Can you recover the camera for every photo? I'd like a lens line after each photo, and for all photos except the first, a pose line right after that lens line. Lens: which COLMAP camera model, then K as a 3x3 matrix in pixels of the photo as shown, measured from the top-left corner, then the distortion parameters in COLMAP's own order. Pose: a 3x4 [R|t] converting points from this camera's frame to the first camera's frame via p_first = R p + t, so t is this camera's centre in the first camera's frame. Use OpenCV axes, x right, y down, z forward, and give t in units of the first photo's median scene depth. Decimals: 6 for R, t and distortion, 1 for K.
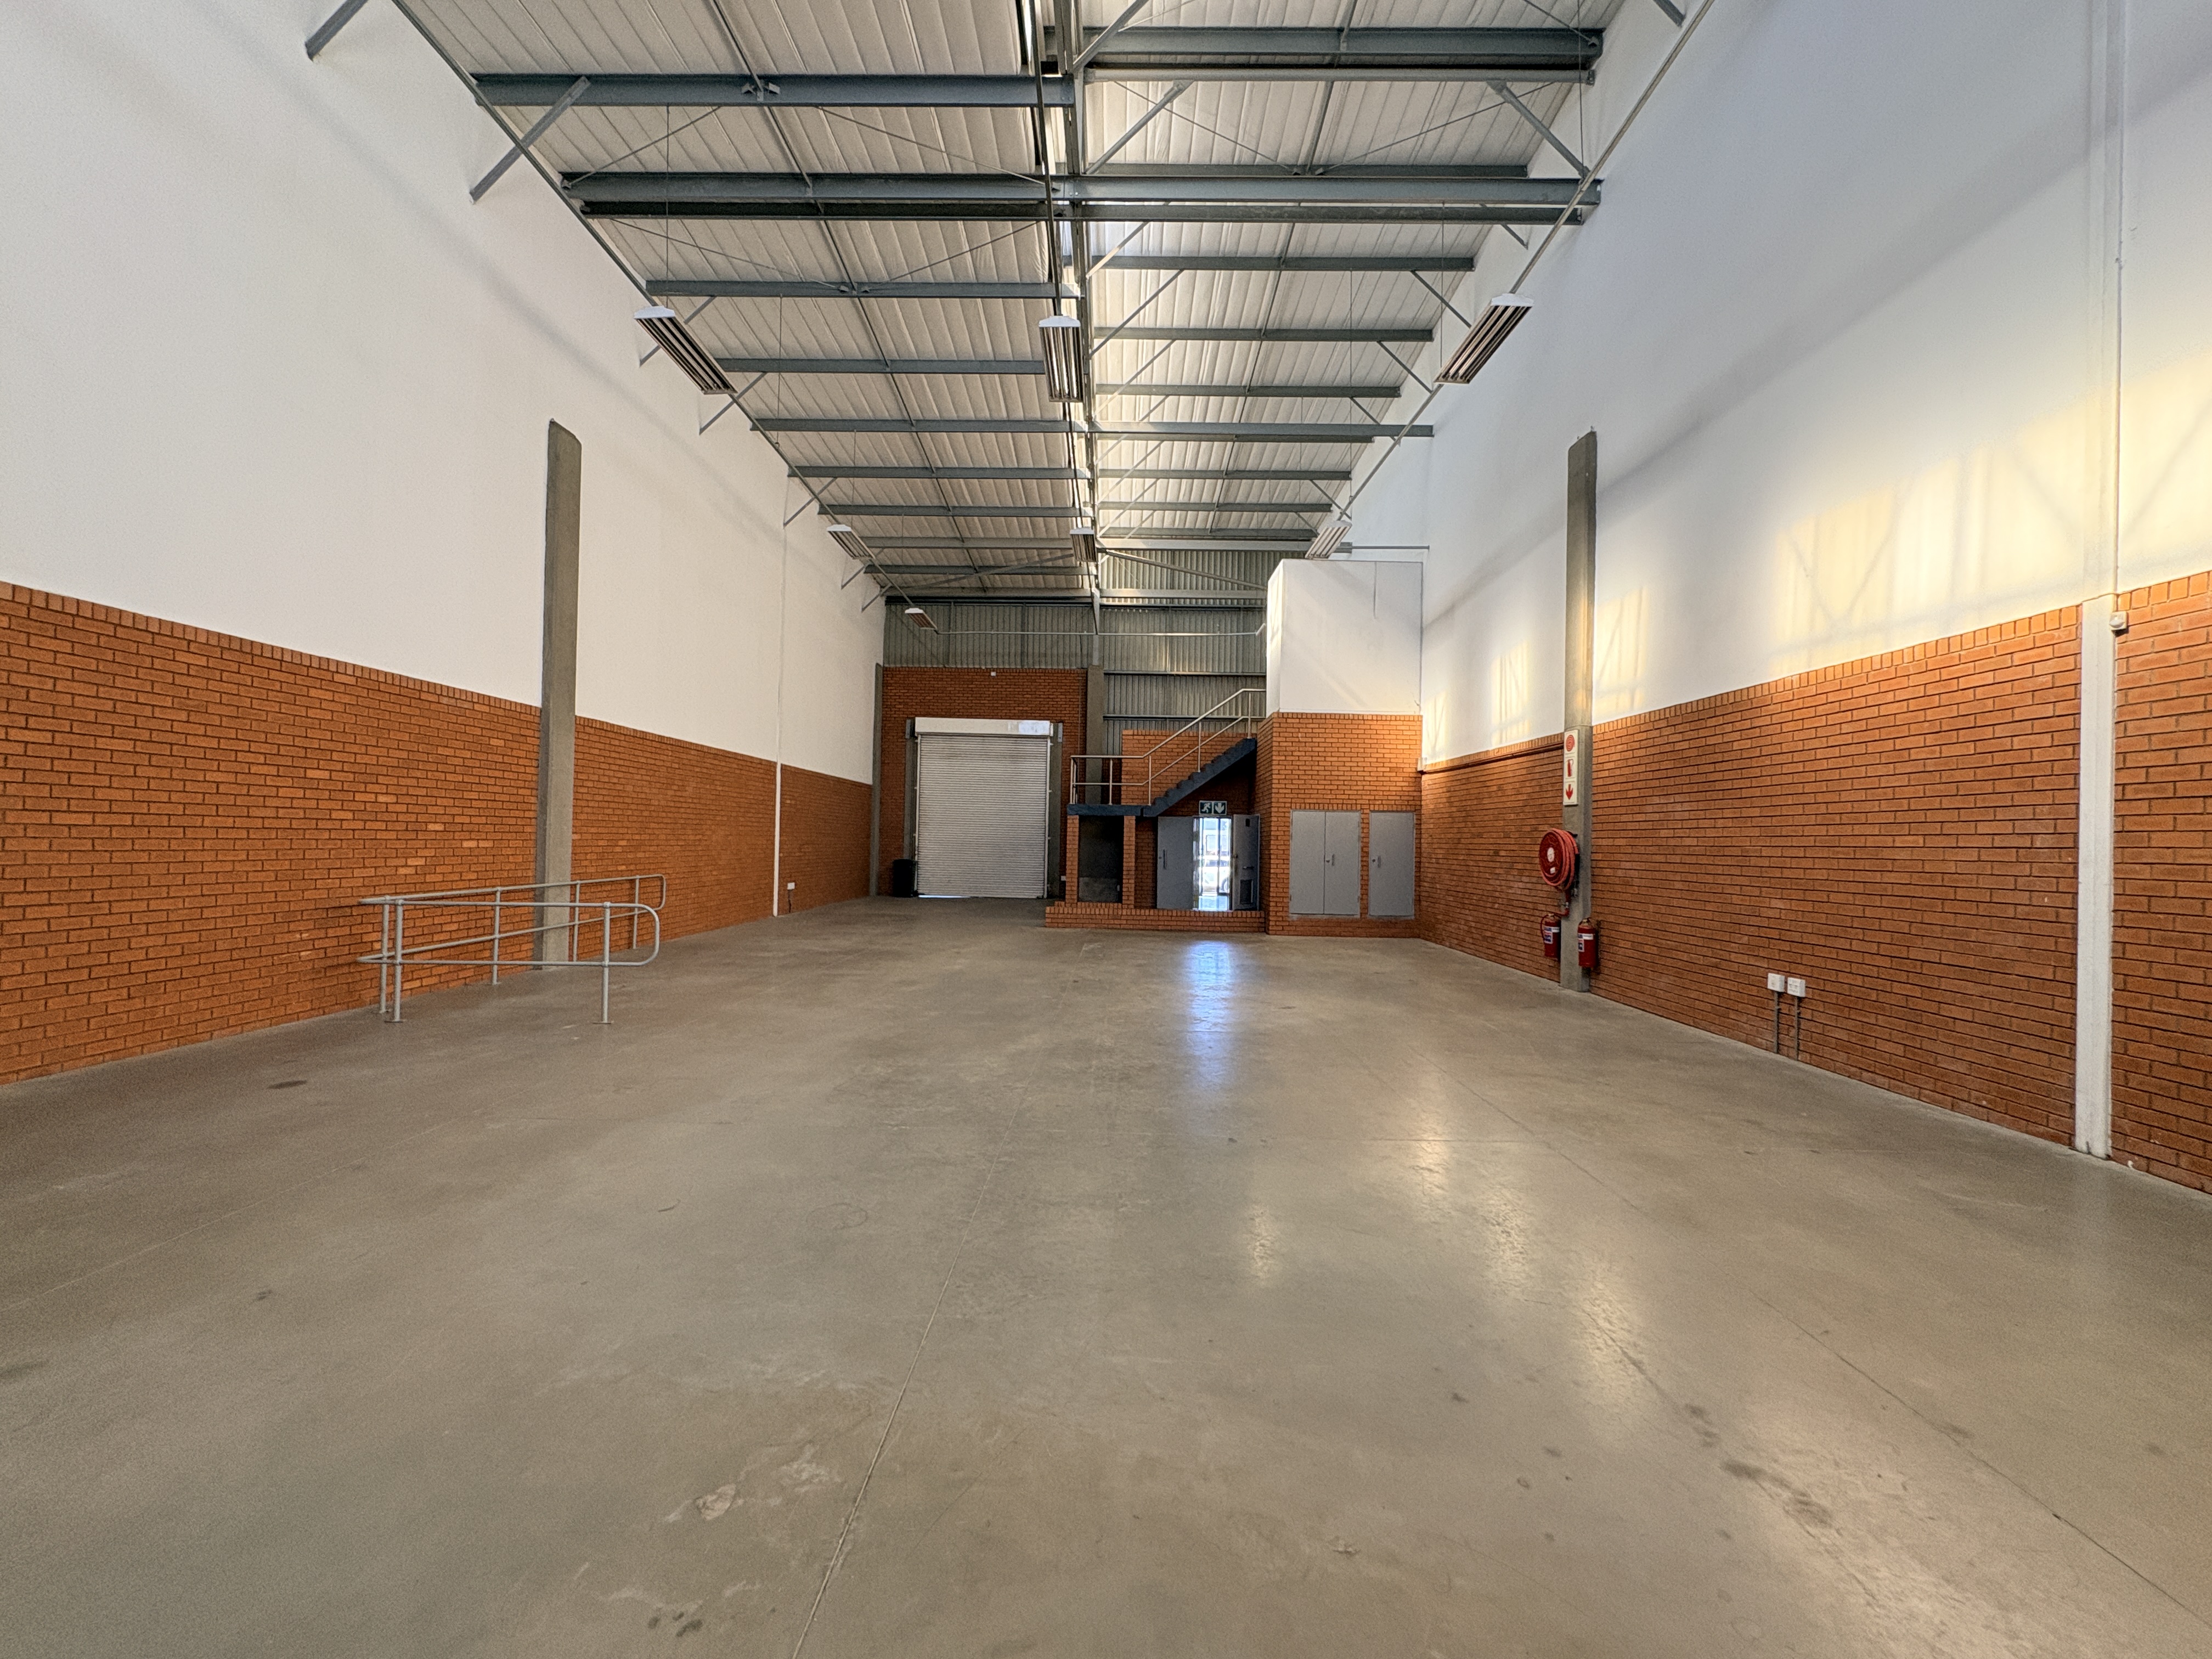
lens RADIAL K [[879.4, 0, 1103.8], [0, 879.4, 829.0], [0, 0, 1]] dist [-0.000915, 0.000598]
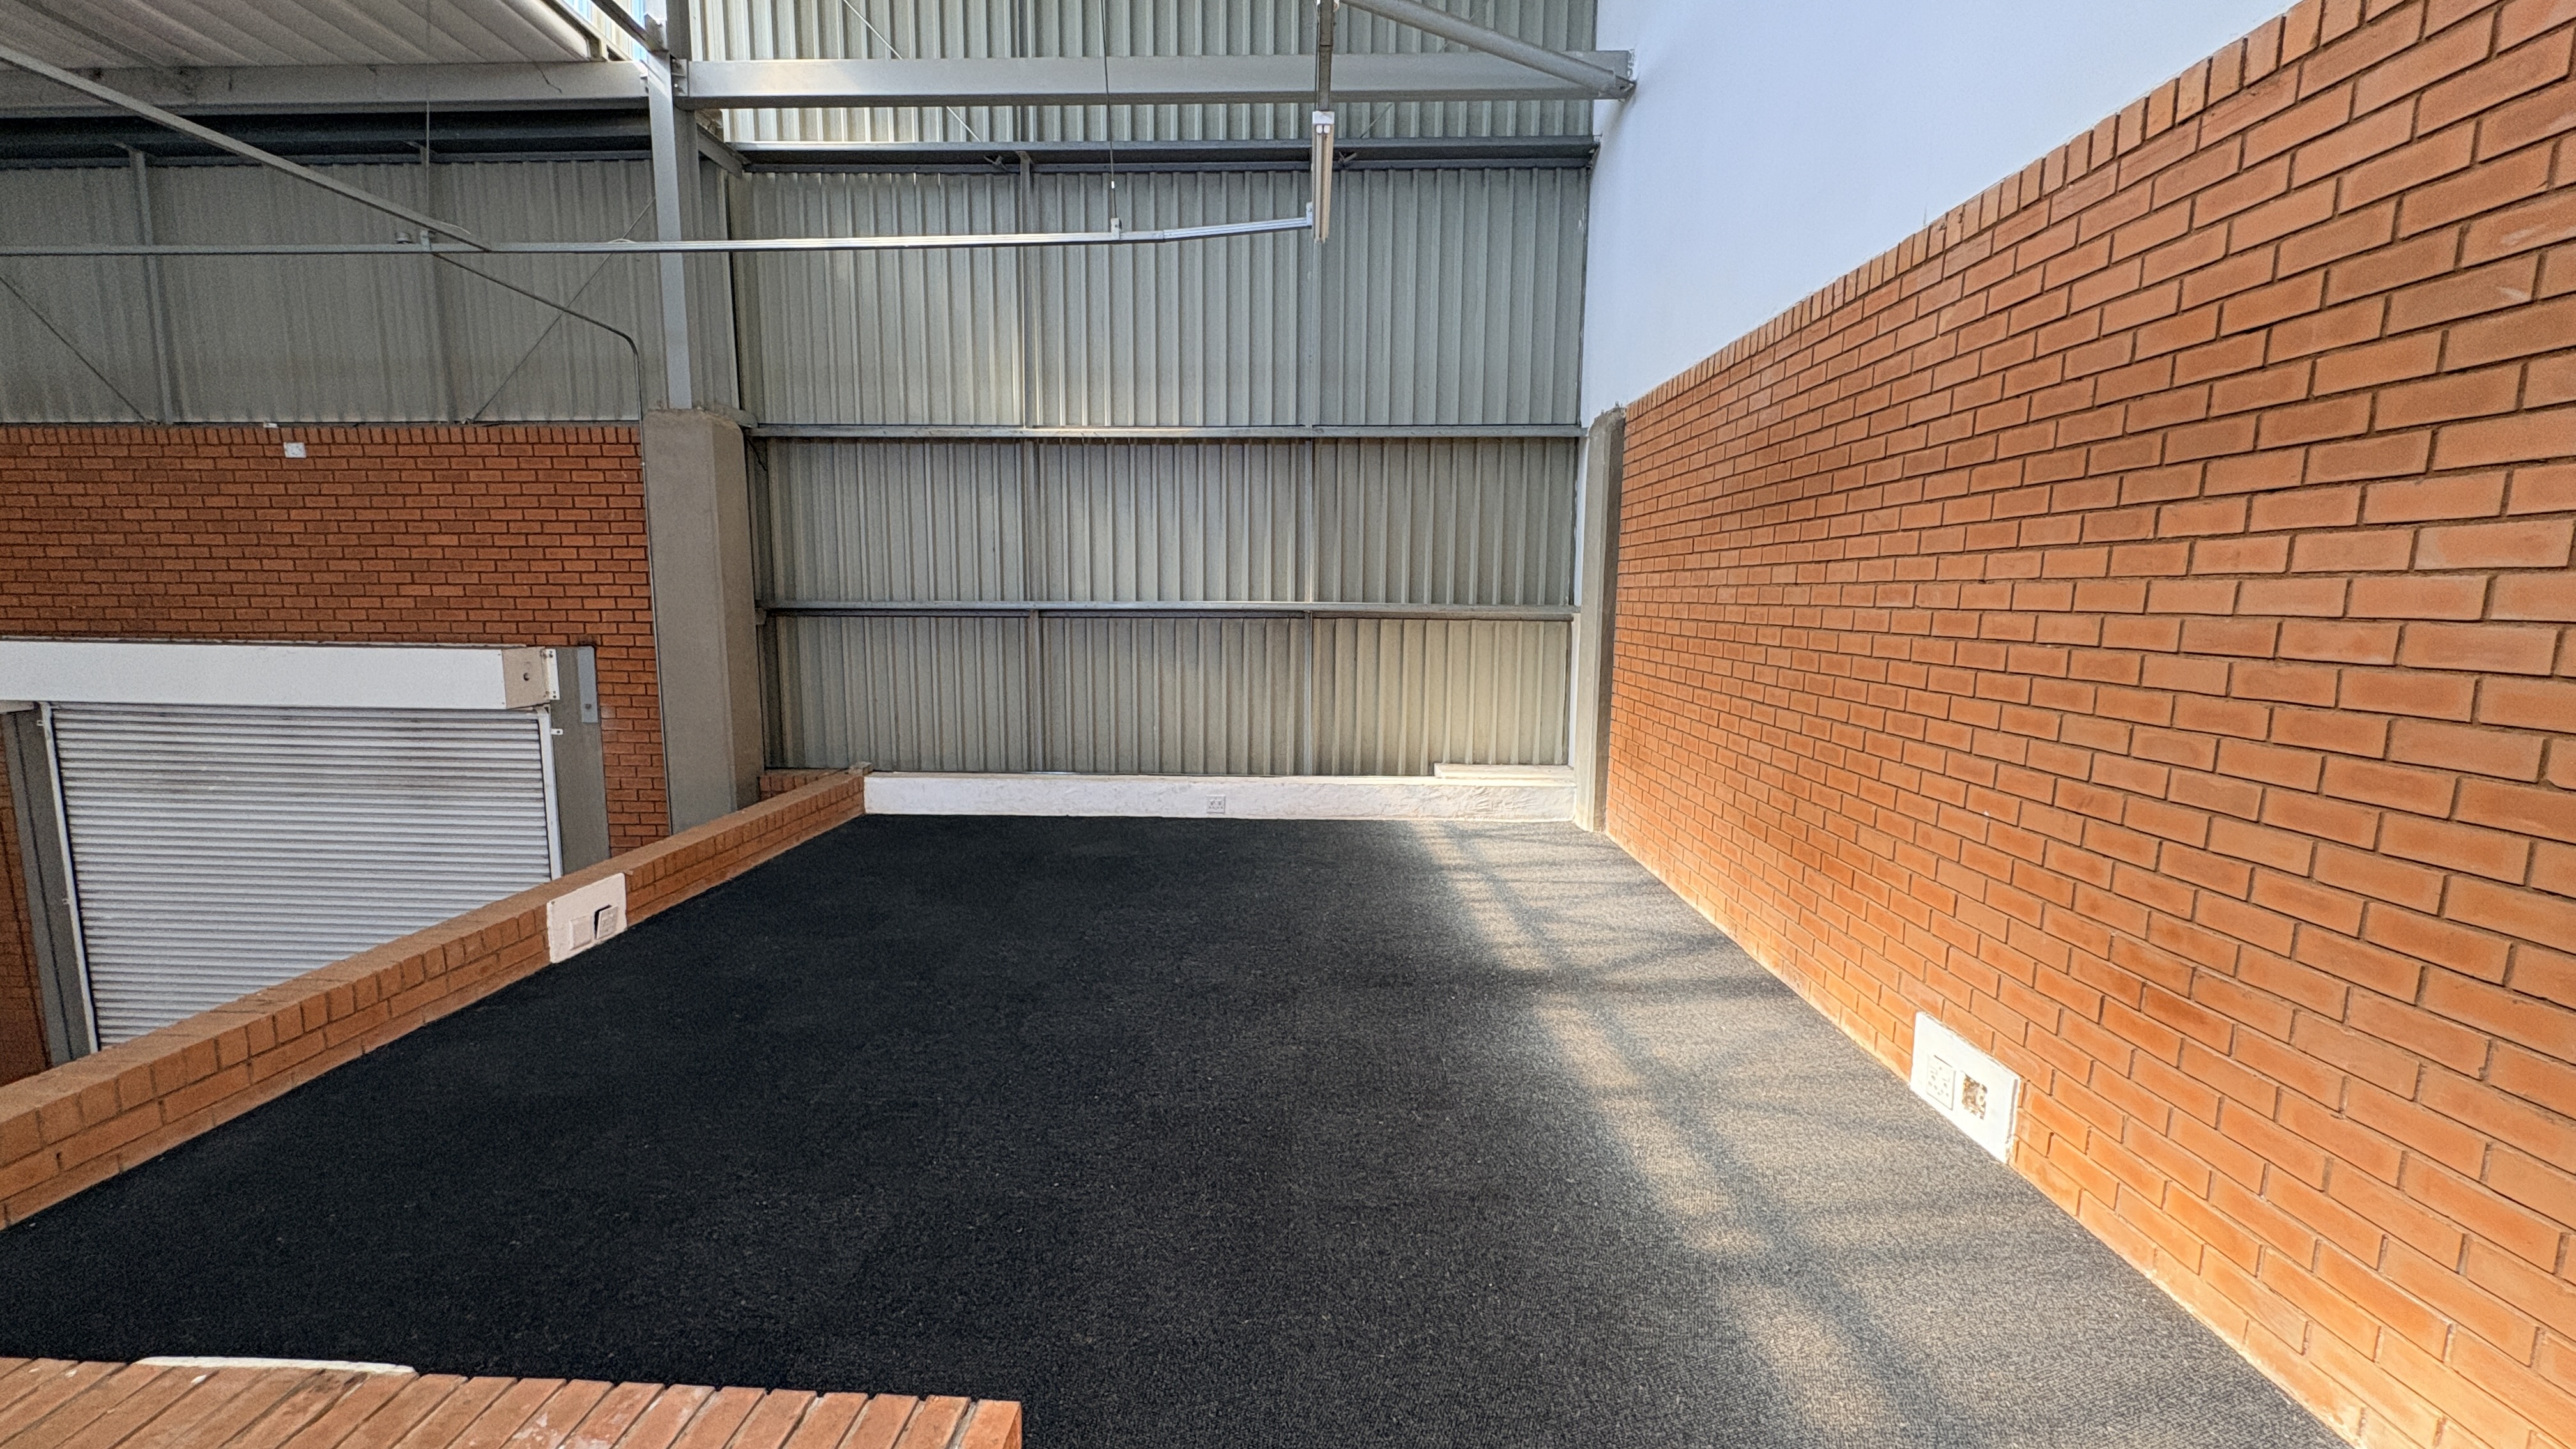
lens RADIAL K [[1024.6, 0, 1282.6], [0, 1024.6, 727.1], [0, 0, 1]] dist [-0.001125, 0.000046]
pose [[0.999754, -0.009955, -0.019797, 0.305079], [0.012678, 0.989704, 0.142567, -0.269354], [0.018173, -0.142783, 0.989587, 1.399035]]
